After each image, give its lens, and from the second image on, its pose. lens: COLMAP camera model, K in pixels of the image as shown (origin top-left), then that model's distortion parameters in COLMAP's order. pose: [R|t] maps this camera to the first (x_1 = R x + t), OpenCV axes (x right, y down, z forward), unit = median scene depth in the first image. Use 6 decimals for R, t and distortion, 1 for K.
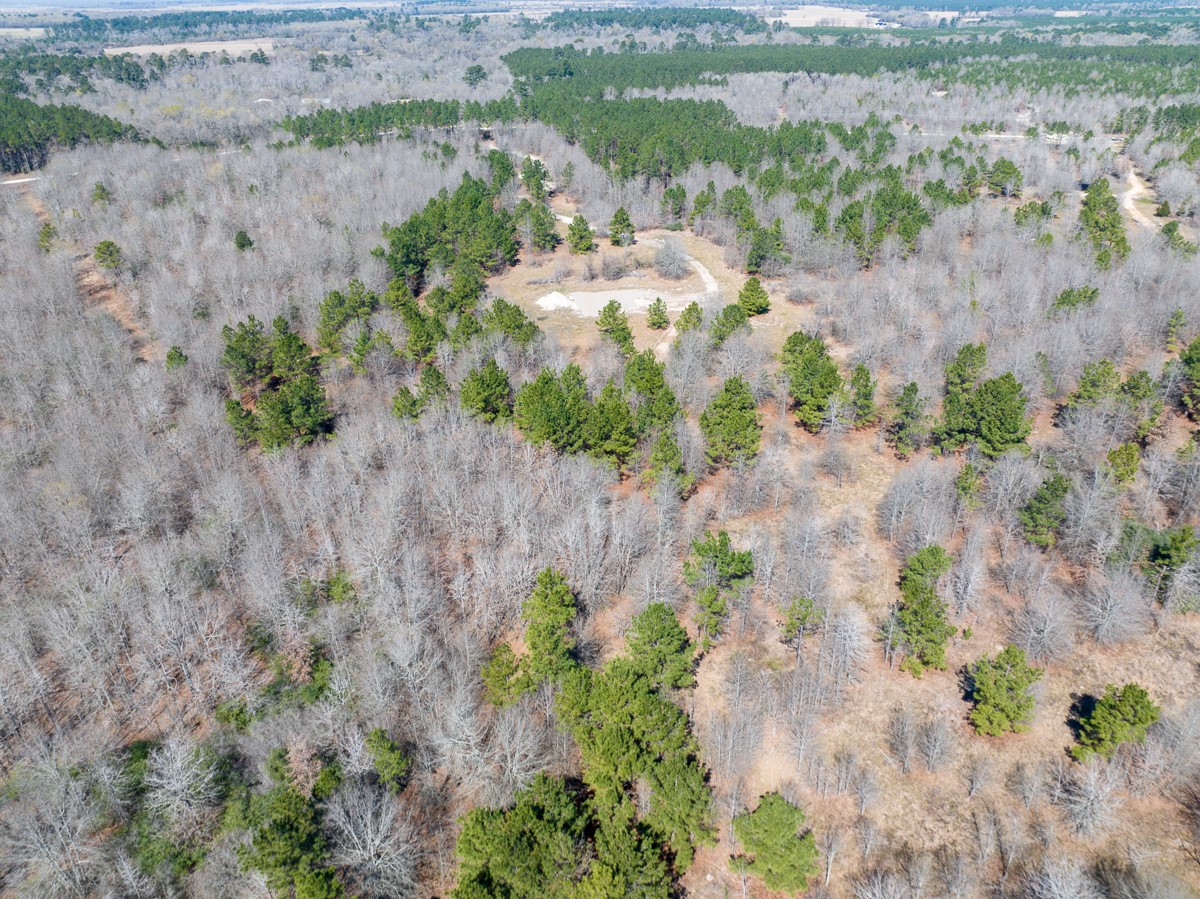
lens RADIAL K [[852.2, 0, 600.0], [0, 852.2, 449.5], [0, 0, 1]] dist [-0.082151, 0.066333]
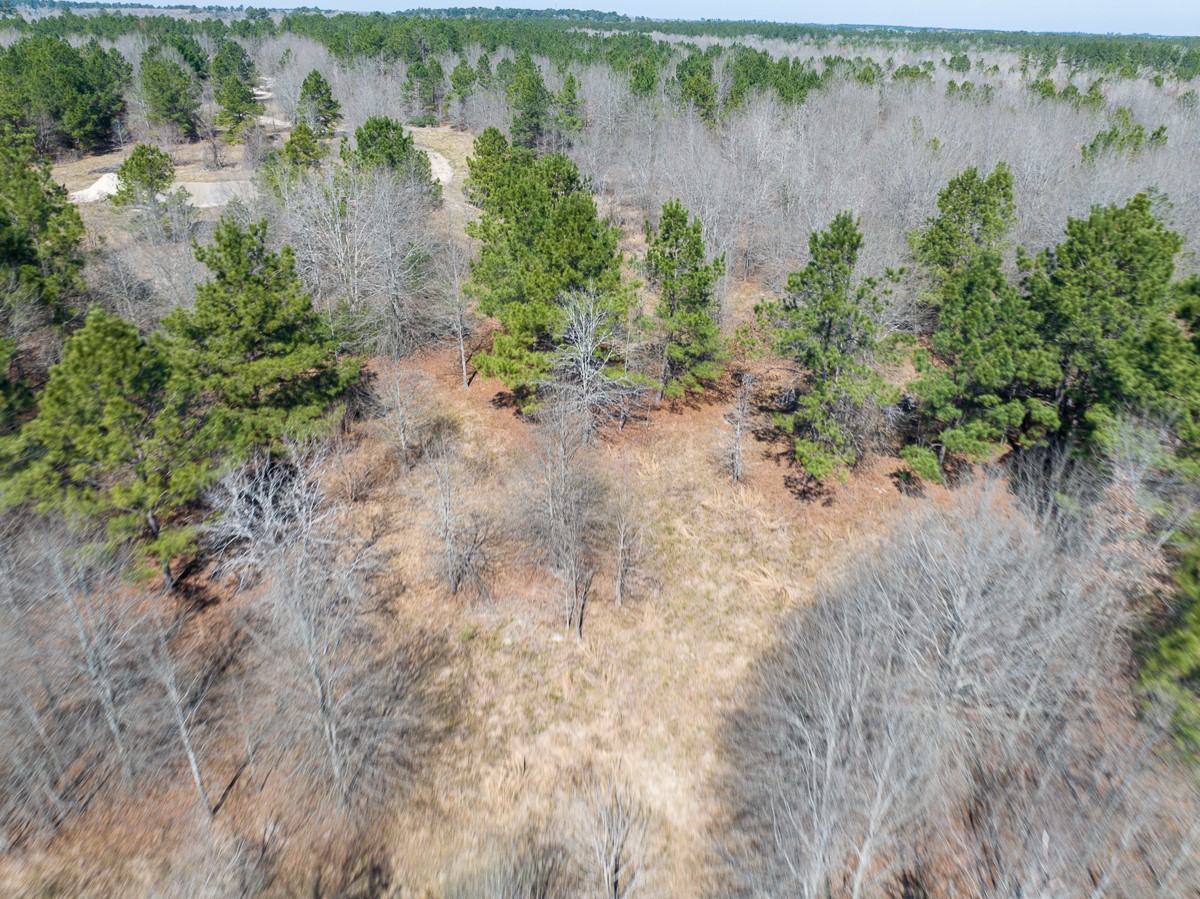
lens RADIAL K [[852.2, 0, 600.0], [0, 852.2, 449.5], [0, 0, 1]] dist [-0.082151, 0.066333]
pose [[0.990924, -0.032739, 0.130372, 0.237045], [0.036107, 0.999070, -0.023555, -0.000477], [-0.129480, 0.028049, 0.991185, 0.688461]]
